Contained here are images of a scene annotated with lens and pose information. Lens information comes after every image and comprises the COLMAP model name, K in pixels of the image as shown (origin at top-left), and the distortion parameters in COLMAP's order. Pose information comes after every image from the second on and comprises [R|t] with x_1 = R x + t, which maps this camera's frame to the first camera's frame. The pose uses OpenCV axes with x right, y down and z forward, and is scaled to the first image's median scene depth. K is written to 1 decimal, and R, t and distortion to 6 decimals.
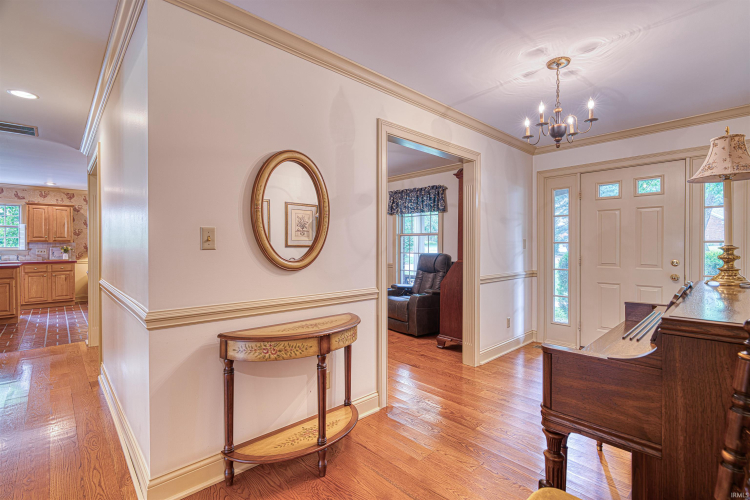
lens RADIAL K [[351.0, 0, 376.8], [0, 351.0, 248.2], [0, 0, 1]] dist [-0.003411, 0.000609]
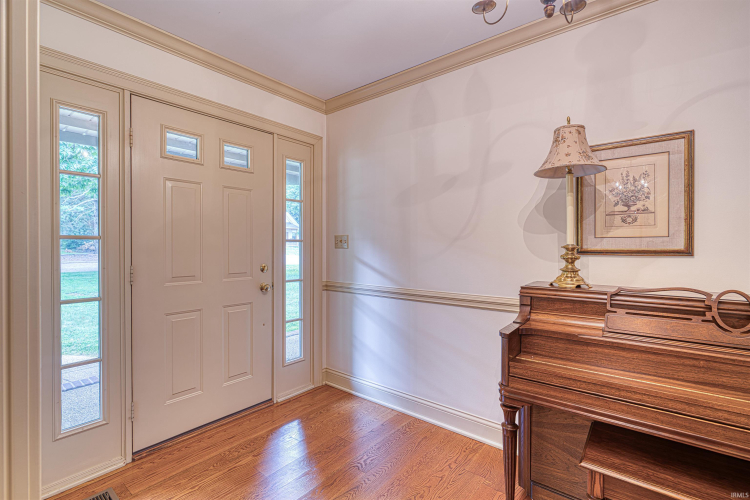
lens RADIAL K [[351.0, 0, 376.8], [0, 351.0, 248.2], [0, 0, 1]] dist [-0.003411, 0.000609]
pose [[-0.140989, -0.005479, 0.989996, 0.068731], [-0.000126, 0.999985, 0.005516, -0.004593], [-0.990011, 0.000653, -0.140988, 0.816393]]
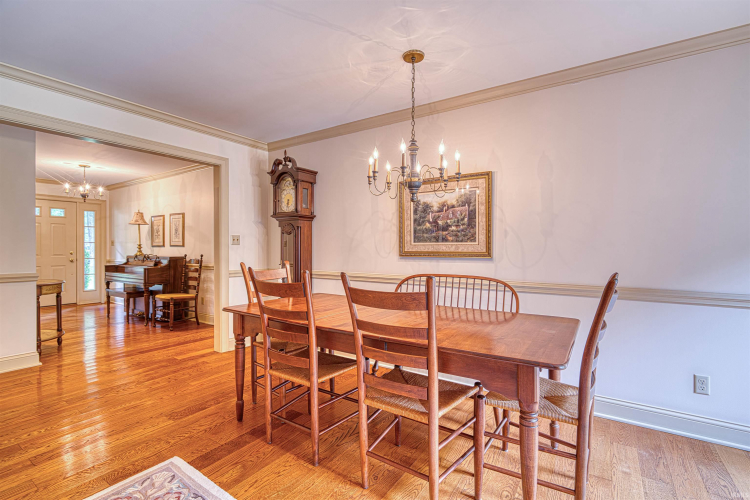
lens RADIAL K [[339.2, 0, 389.4], [0, 339.2, 249.5], [0, 0, 1]] dist [0.000861, 0.000281]
pose [[-0.256831, 0.007315, 0.966429, -1.425887], [-0.001266, 0.999968, -0.007905, 0.032560], [-0.966456, -0.003254, -0.256813, -0.253377]]
